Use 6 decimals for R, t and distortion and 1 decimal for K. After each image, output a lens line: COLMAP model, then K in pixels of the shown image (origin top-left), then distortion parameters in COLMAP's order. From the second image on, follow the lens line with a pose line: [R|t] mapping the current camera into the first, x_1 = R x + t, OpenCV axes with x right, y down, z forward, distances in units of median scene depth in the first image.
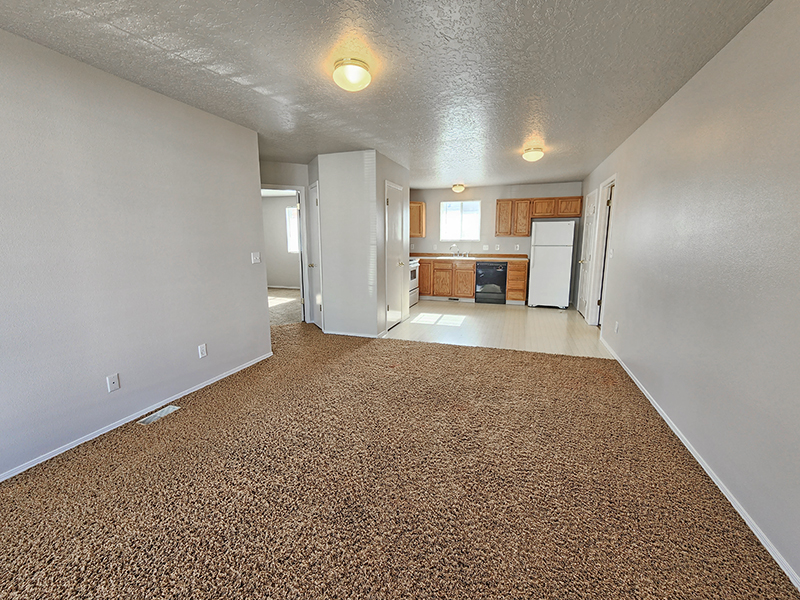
lens RADIAL K [[374.1, 0, 400.0], [0, 374.1, 300.0], [0, 0, 1]] dist [0.000647, 0.000009]
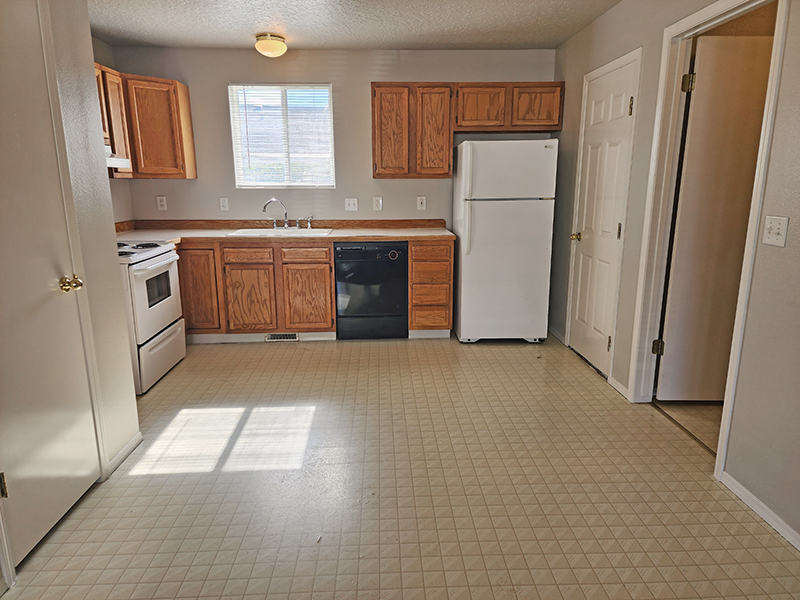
lens RADIAL K [[542.7, 0, 400.0], [0, 542.7, 300.0], [0, 0, 1]] dist [0.081738, -0.000537]
pose [[0.936170, -0.079801, 0.342370, 0.067659], [0.060589, 0.995947, 0.066464, -0.075447], [-0.346287, -0.041478, 0.937211, 0.433448]]
